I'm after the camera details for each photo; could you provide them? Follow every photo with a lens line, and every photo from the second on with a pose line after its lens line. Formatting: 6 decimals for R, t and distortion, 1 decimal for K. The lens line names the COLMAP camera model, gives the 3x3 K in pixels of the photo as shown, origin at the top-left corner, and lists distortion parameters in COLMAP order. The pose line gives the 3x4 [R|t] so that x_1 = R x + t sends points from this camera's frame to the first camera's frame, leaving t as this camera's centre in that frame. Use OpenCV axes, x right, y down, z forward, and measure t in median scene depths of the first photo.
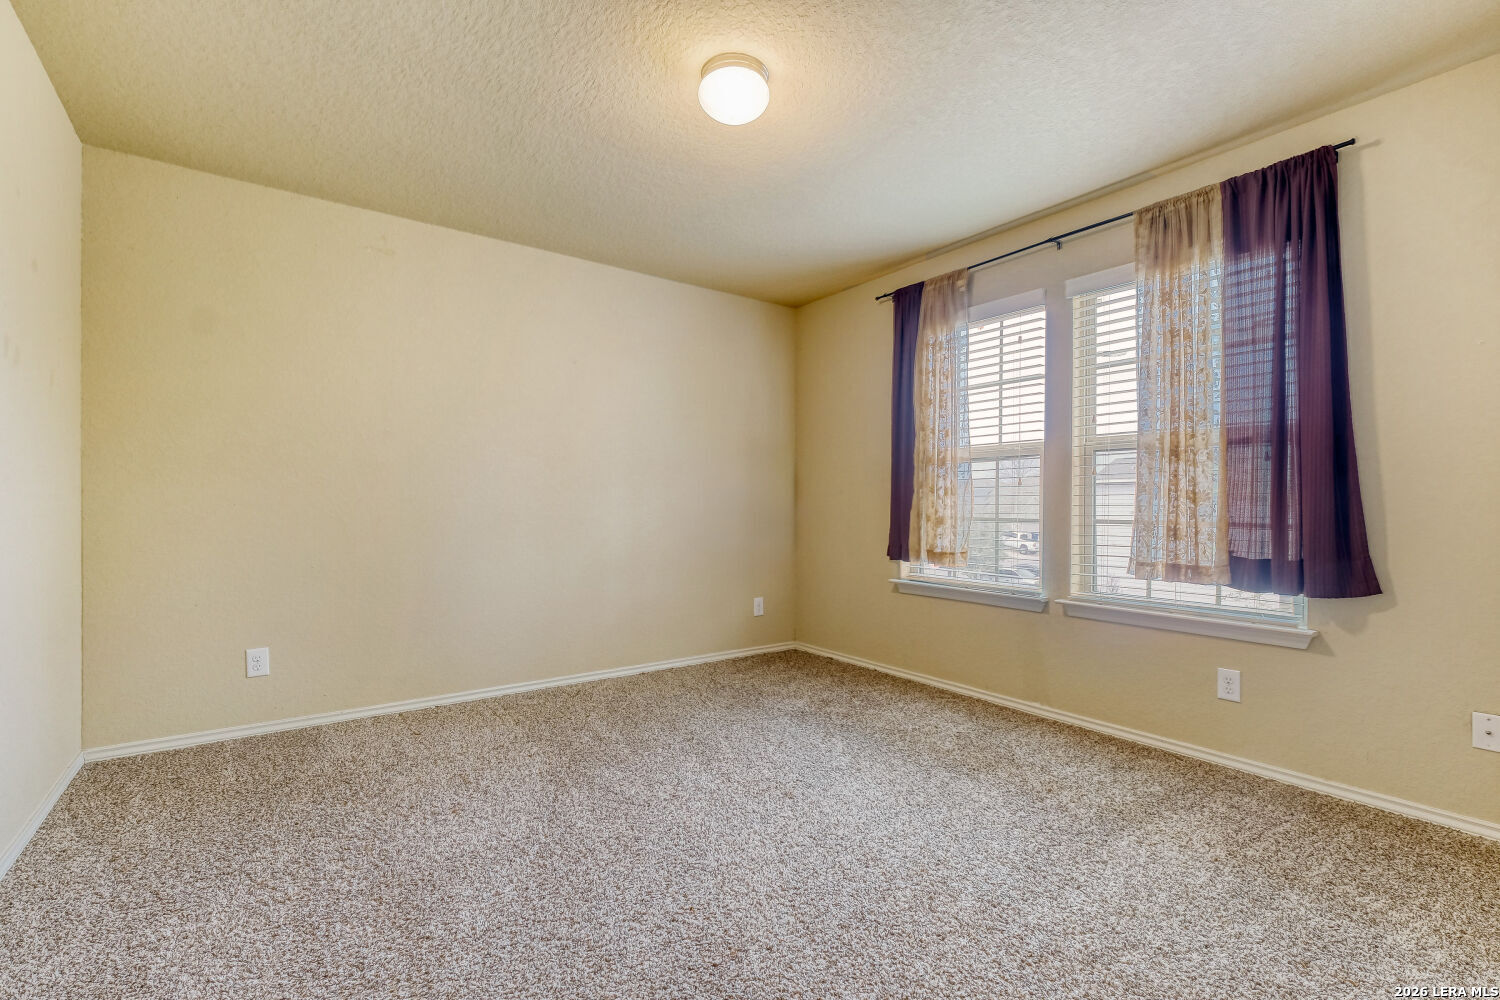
lens RADIAL K [[667.2, 0, 739.9], [0, 667.2, 506.7], [0, 0, 1]] dist [0.001306, 0.000211]
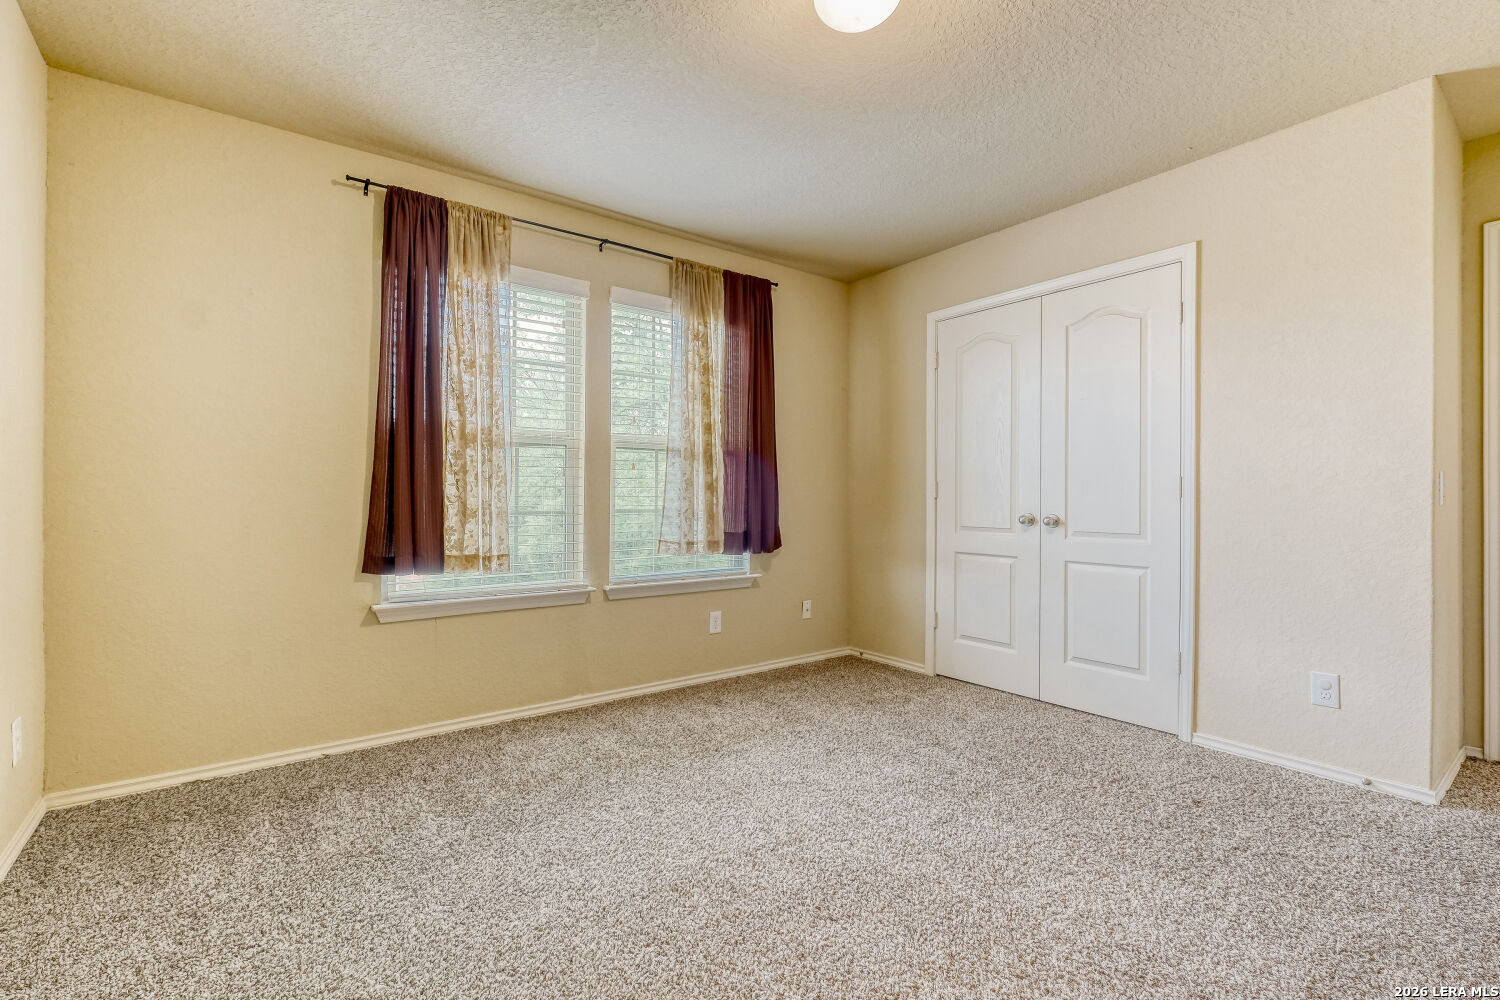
lens RADIAL K [[667.2, 0, 739.9], [0, 667.2, 506.7], [0, 0, 1]] dist [0.001306, 0.000211]
pose [[-0.014490, -0.017242, 0.999746, -0.639289], [0.004246, 0.999841, 0.017306, -0.005097], [-0.999886, 0.004495, -0.014415, 0.895693]]
